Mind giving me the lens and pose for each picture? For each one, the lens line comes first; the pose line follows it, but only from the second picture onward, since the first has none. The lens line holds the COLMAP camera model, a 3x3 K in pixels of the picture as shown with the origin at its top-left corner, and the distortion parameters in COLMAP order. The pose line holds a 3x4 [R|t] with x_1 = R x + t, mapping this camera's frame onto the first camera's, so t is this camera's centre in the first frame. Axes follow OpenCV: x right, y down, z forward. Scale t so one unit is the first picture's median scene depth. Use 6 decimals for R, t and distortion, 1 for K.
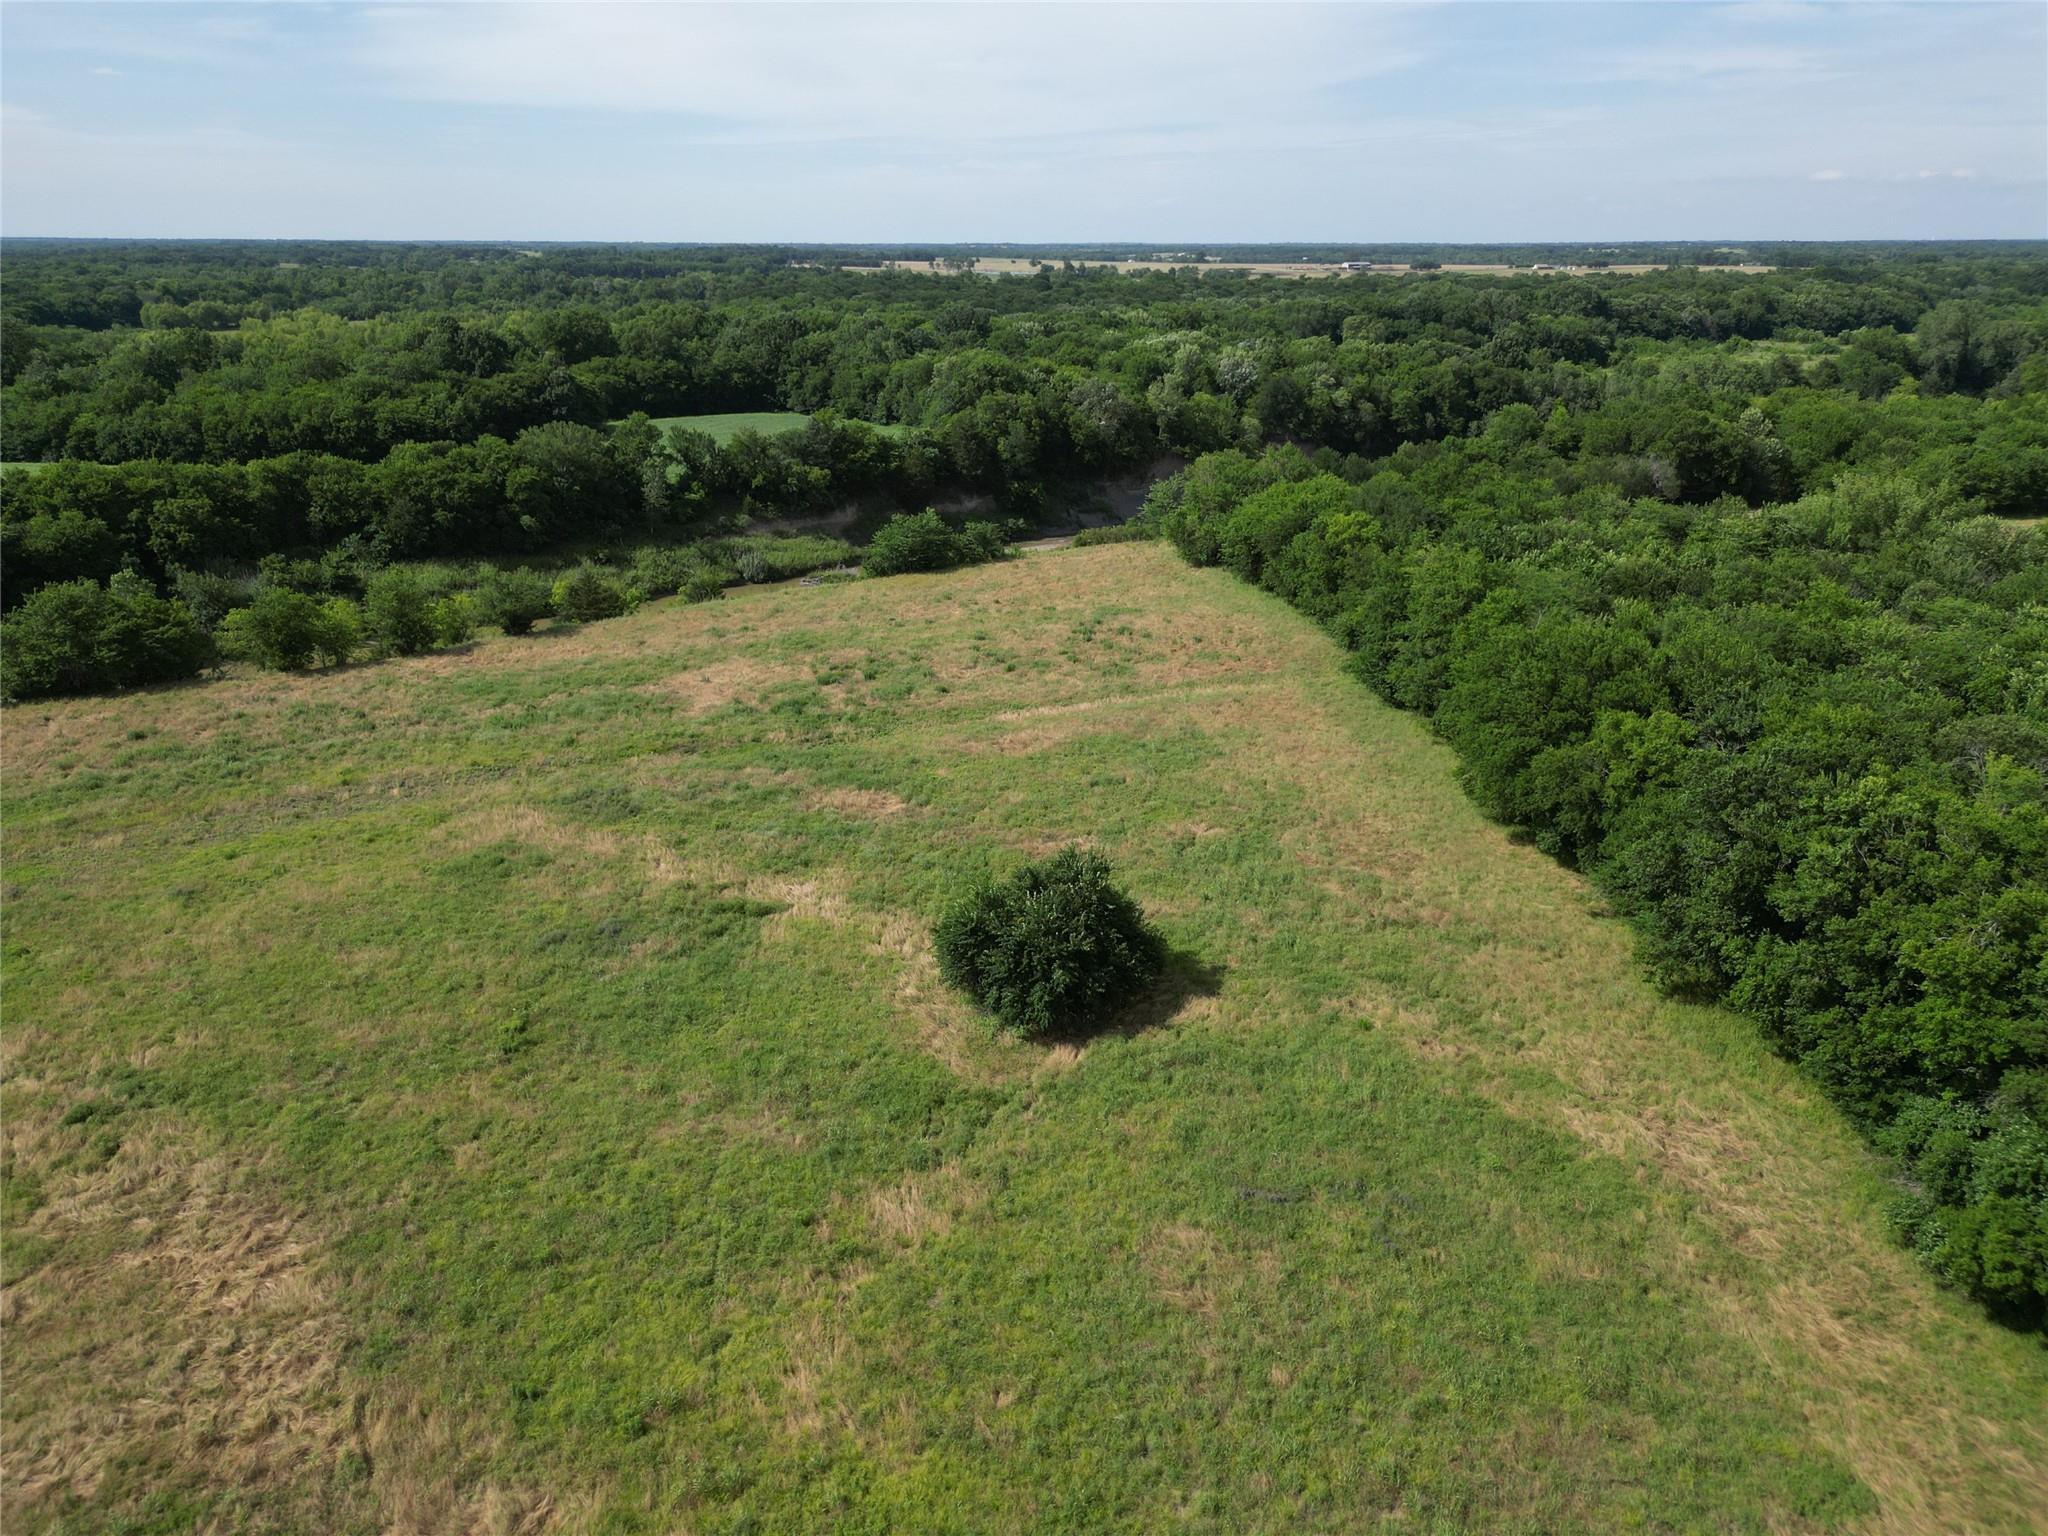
lens RADIAL K [[1517.5, 0, 1035.3], [0, 1517.5, 776.1], [0, 0, 1]] dist [0.087591, -0.058462]
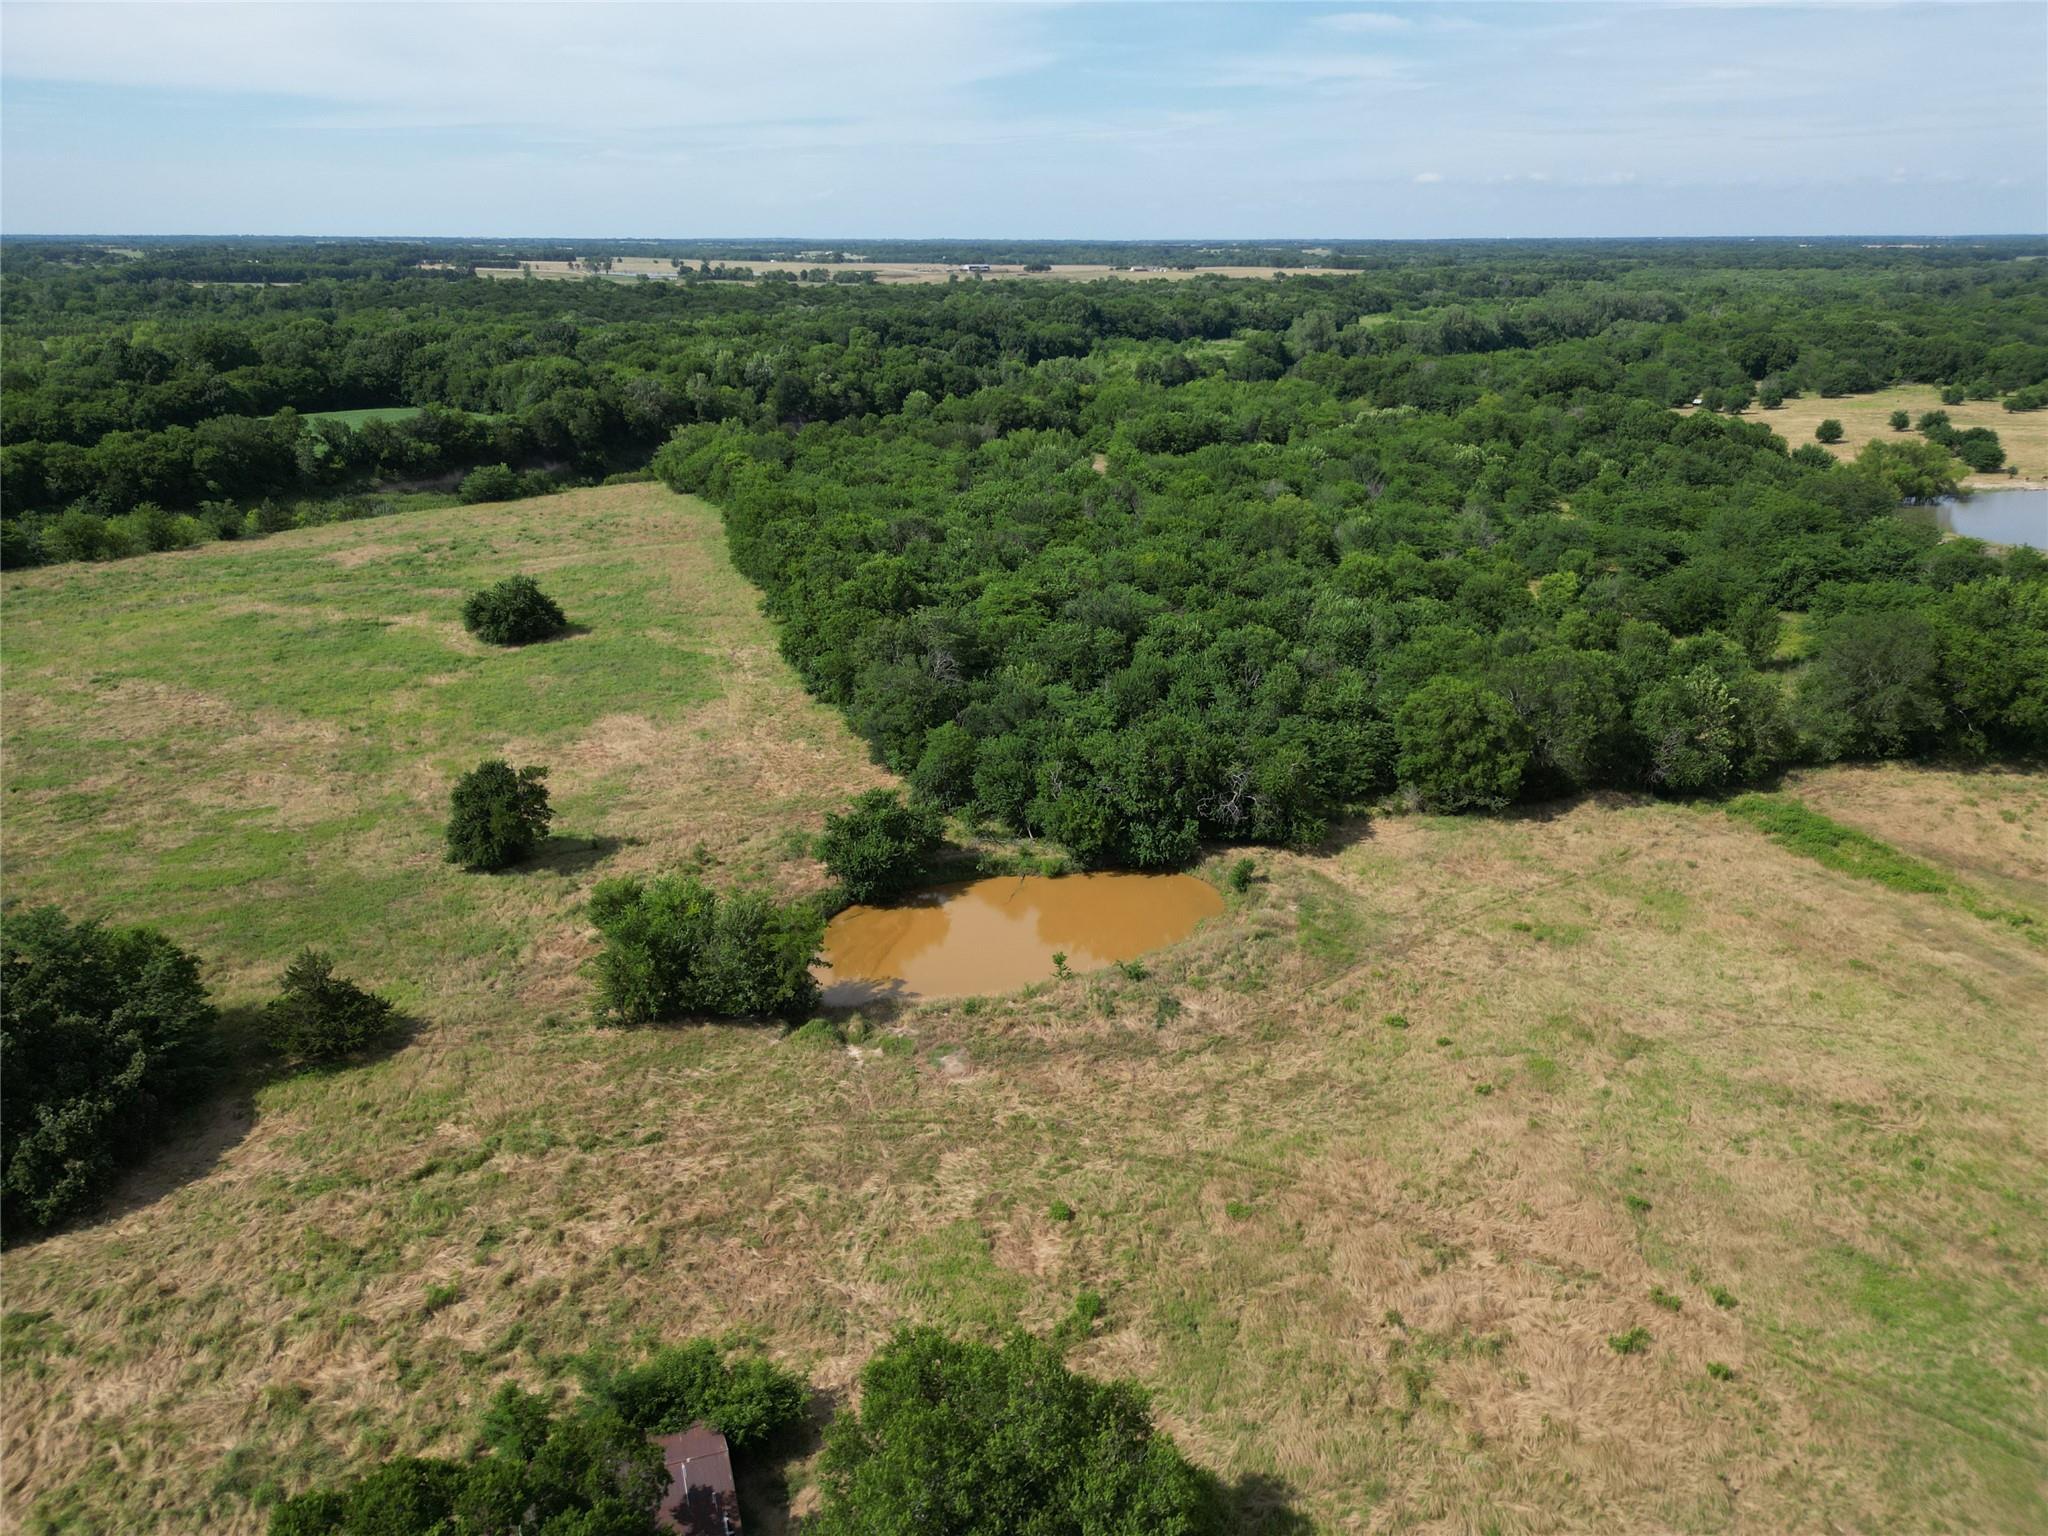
lens RADIAL K [[1517.5, 0, 1027.6], [0, 1517.5, 768.2], [0, 0, 1]] dist [0.087591, -0.058462]
pose [[0.979283, -0.071978, 0.189274, 0.096114], [0.072214, 0.997373, 0.005659, 0.115261], [-0.189185, 0.008127, 0.981908, -0.446770]]
